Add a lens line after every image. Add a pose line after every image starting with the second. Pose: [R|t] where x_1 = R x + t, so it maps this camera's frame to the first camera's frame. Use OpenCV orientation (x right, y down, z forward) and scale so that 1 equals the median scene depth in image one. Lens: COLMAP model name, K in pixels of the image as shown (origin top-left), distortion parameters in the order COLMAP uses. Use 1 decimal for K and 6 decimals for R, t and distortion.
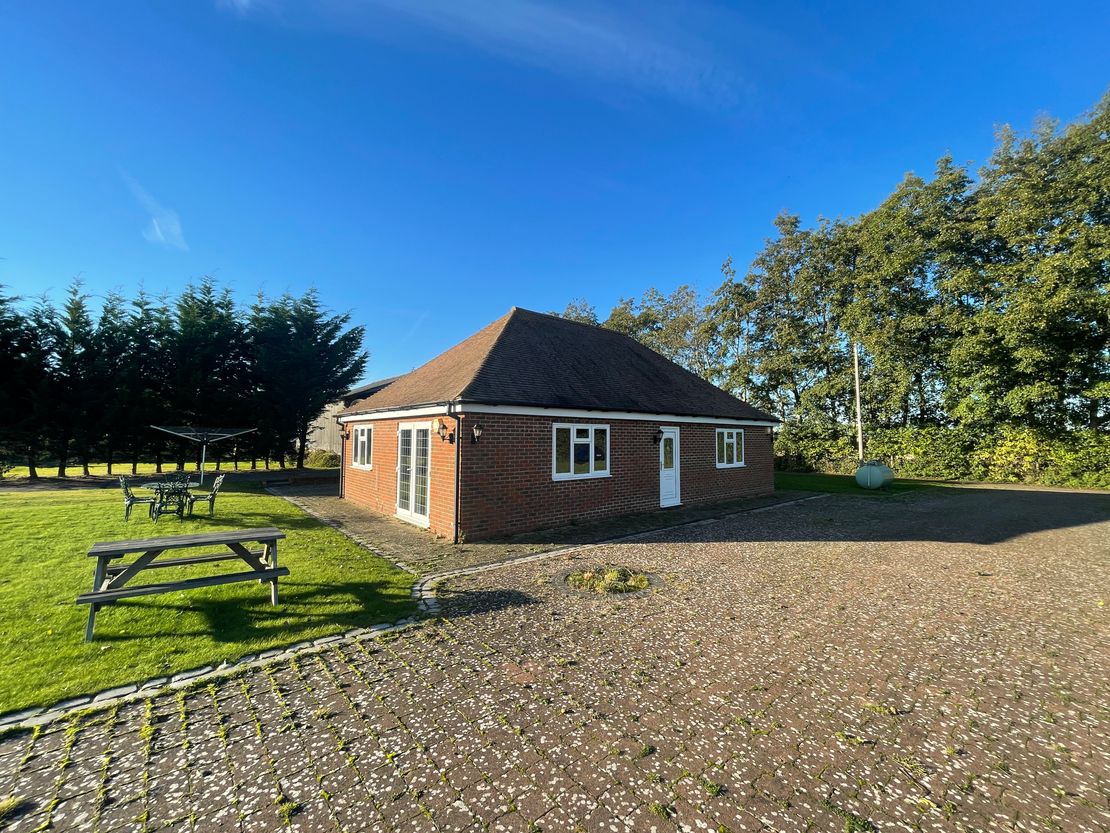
lens RADIAL K [[448.5, 0, 555.1], [0, 448.5, 413.4], [0, 0, 1]] dist [0.000694, -0.000123]
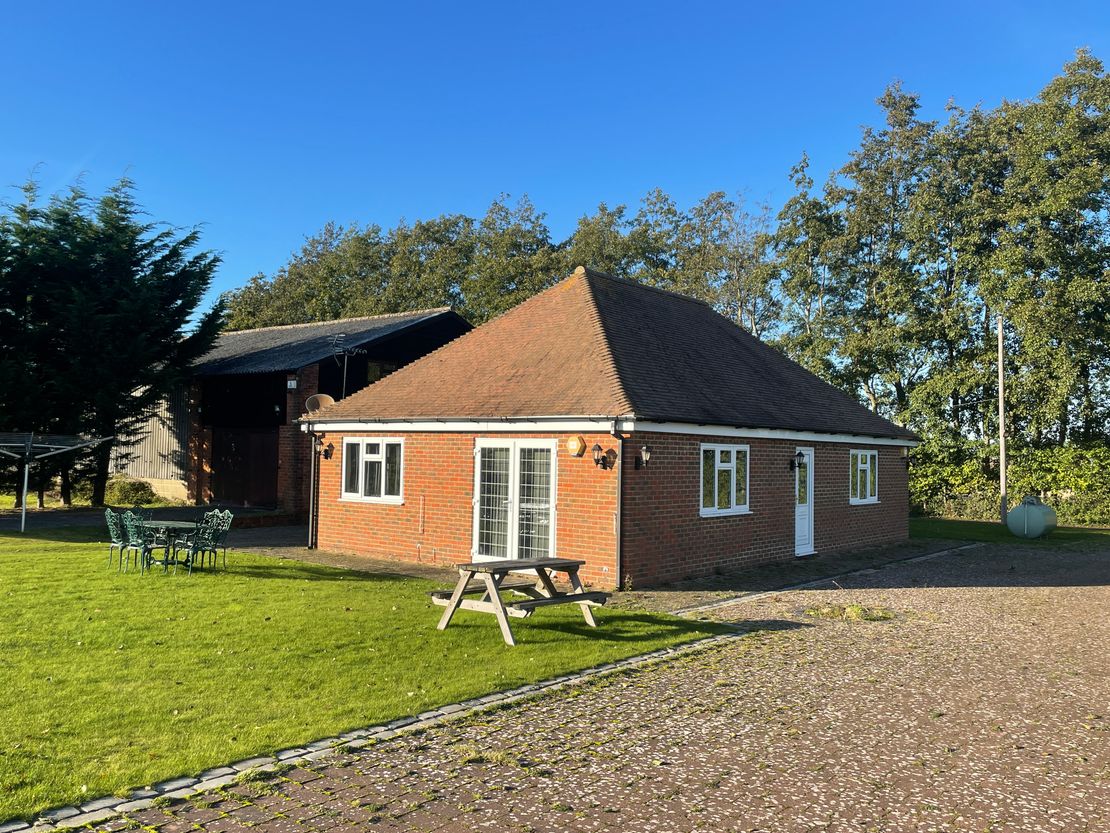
lens RADIAL K [[904.3, 0, 555.0], [0, 904.3, 416.5], [0, 0, 1]] dist [0.042743, -0.006631]
pose [[0.983677, 0.021590, 0.178643, -0.468036], [-0.024458, 0.999605, 0.013871, -0.035775], [-0.178273, -0.018014, 0.983816, -0.440790]]
